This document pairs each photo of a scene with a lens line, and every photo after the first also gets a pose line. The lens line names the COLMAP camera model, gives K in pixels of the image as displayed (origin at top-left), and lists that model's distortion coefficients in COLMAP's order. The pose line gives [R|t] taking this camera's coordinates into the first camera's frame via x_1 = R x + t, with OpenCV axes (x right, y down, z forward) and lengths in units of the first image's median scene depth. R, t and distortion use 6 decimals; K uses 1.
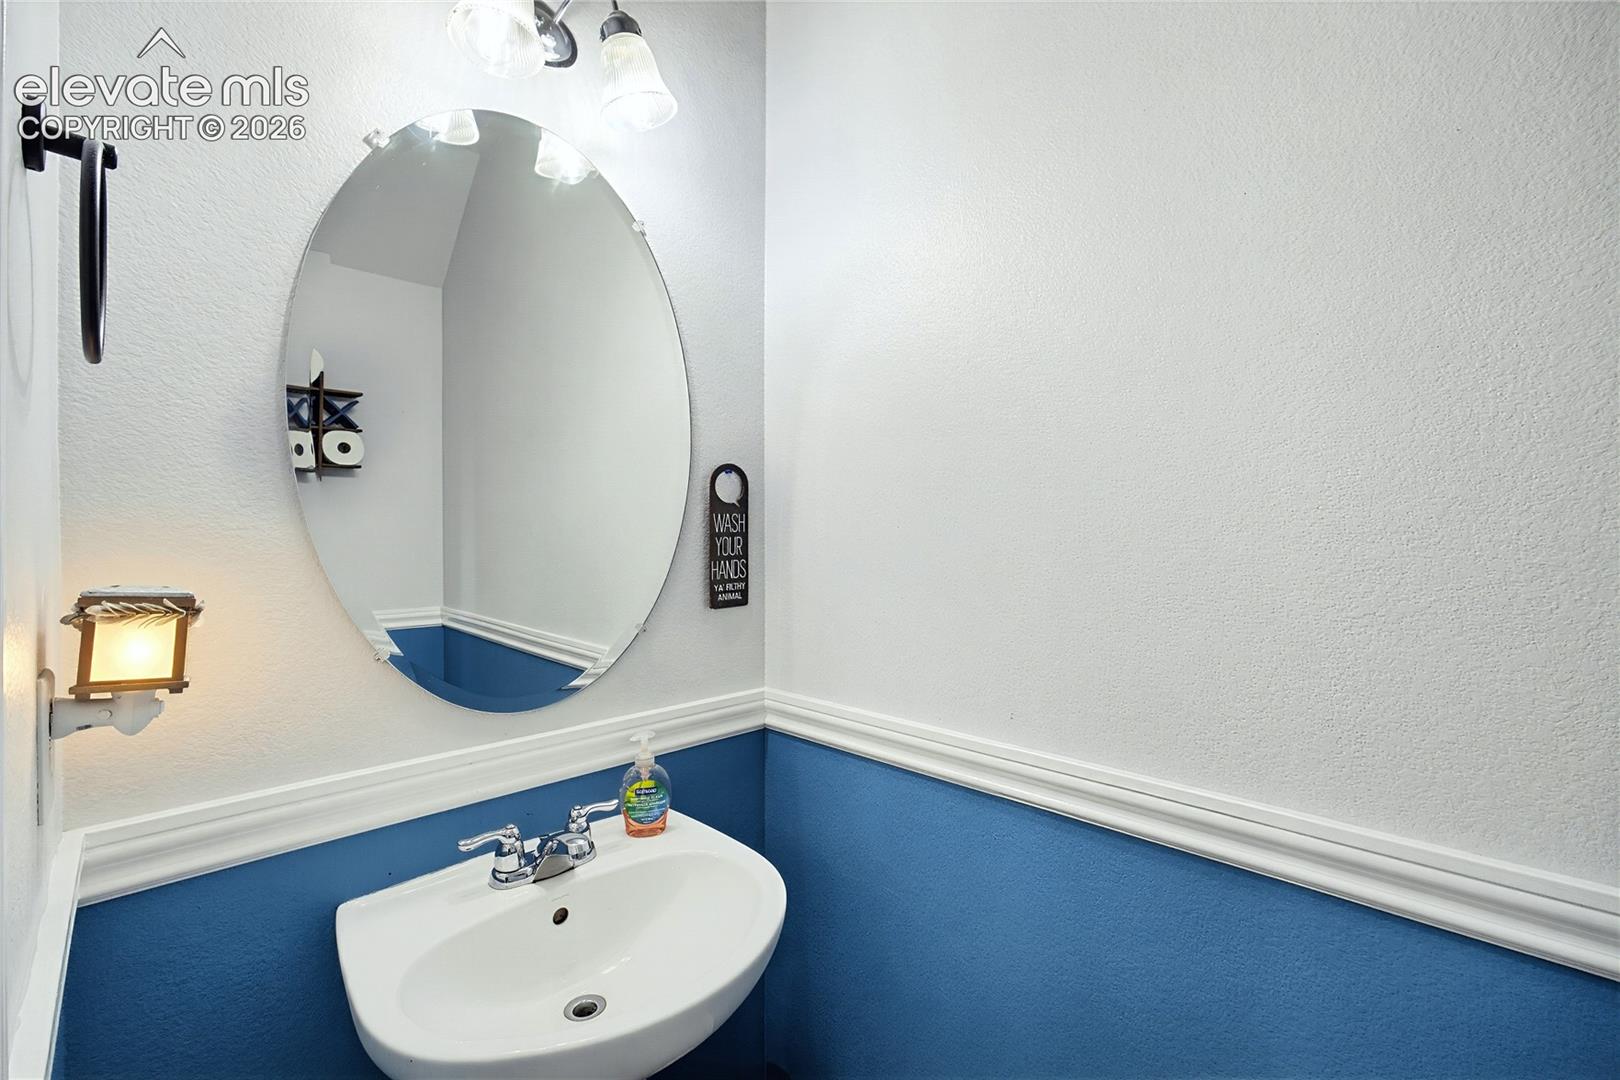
lens RADIAL K [[705.5, 0, 793.7], [0, 705.5, 537.2], [0, 0, 1]] dist [-0.010790, 0.002467]
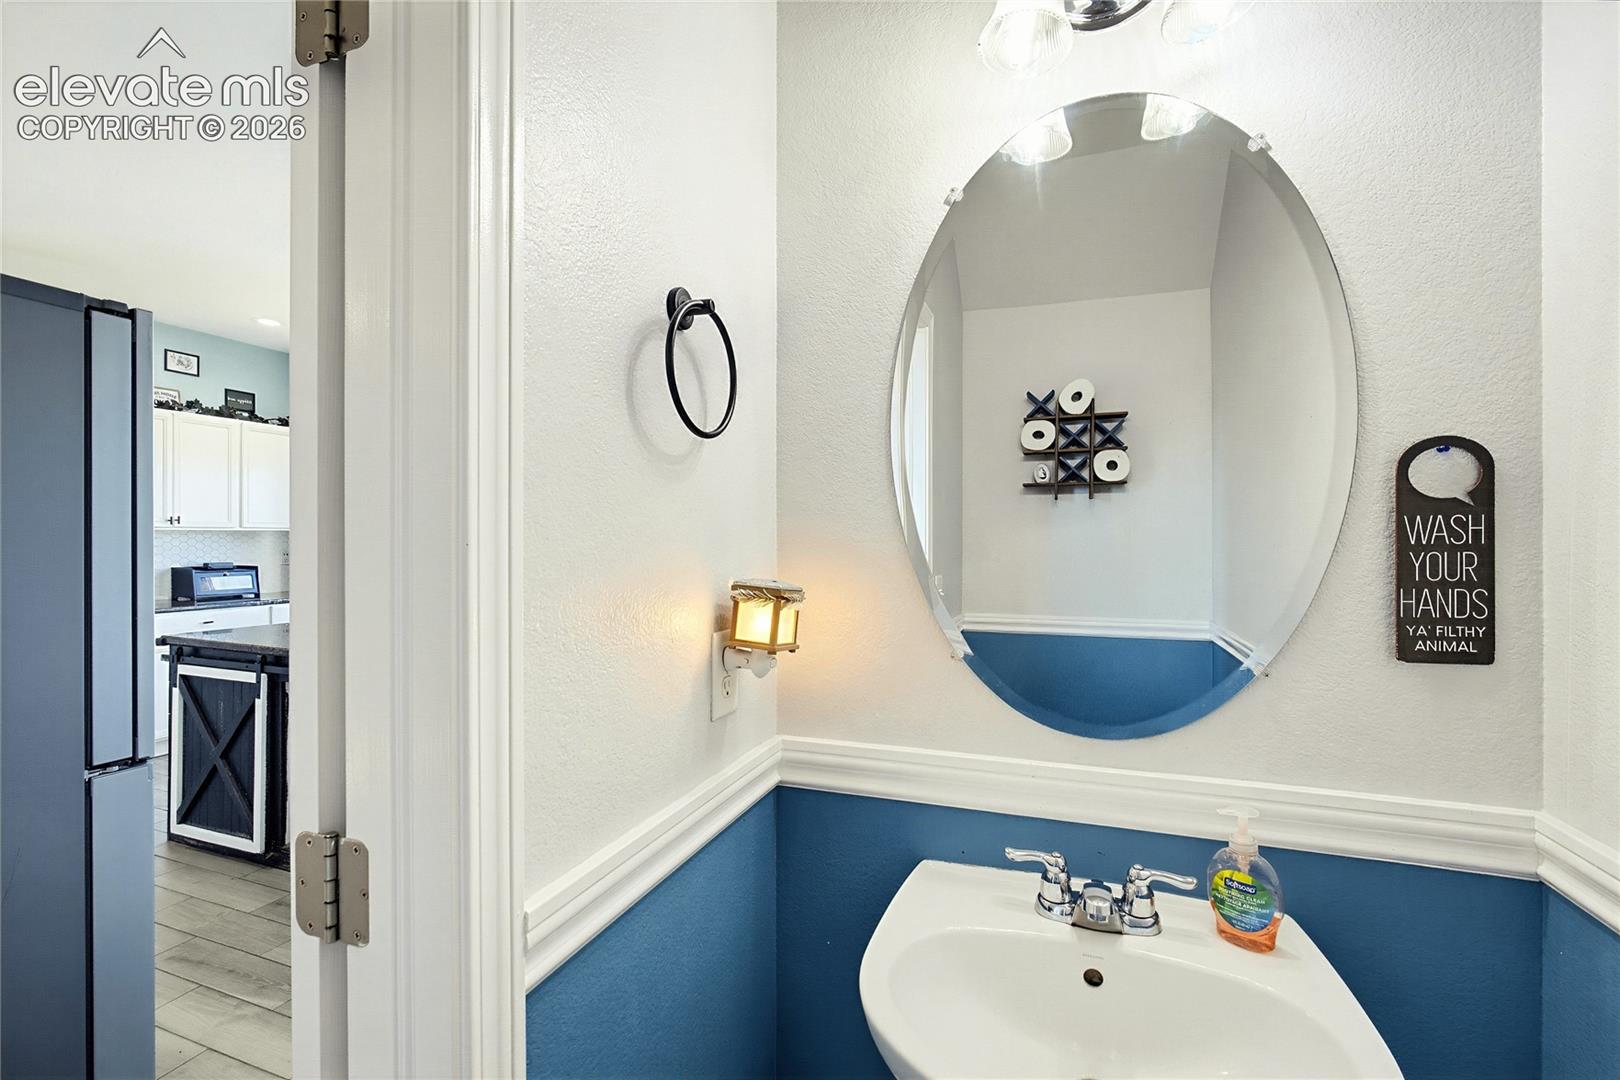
lens RADIAL K [[701.2, 0, 832.8], [0, 701.2, 541.9], [0, 0, 1]] dist [-0.011413, 0.002740]
pose [[0.430863, -0.000121, -0.902417, 0.274589], [-0.007179, 0.999968, -0.003562, -0.003655], [0.902389, 0.008013, 0.430848, 0.275868]]
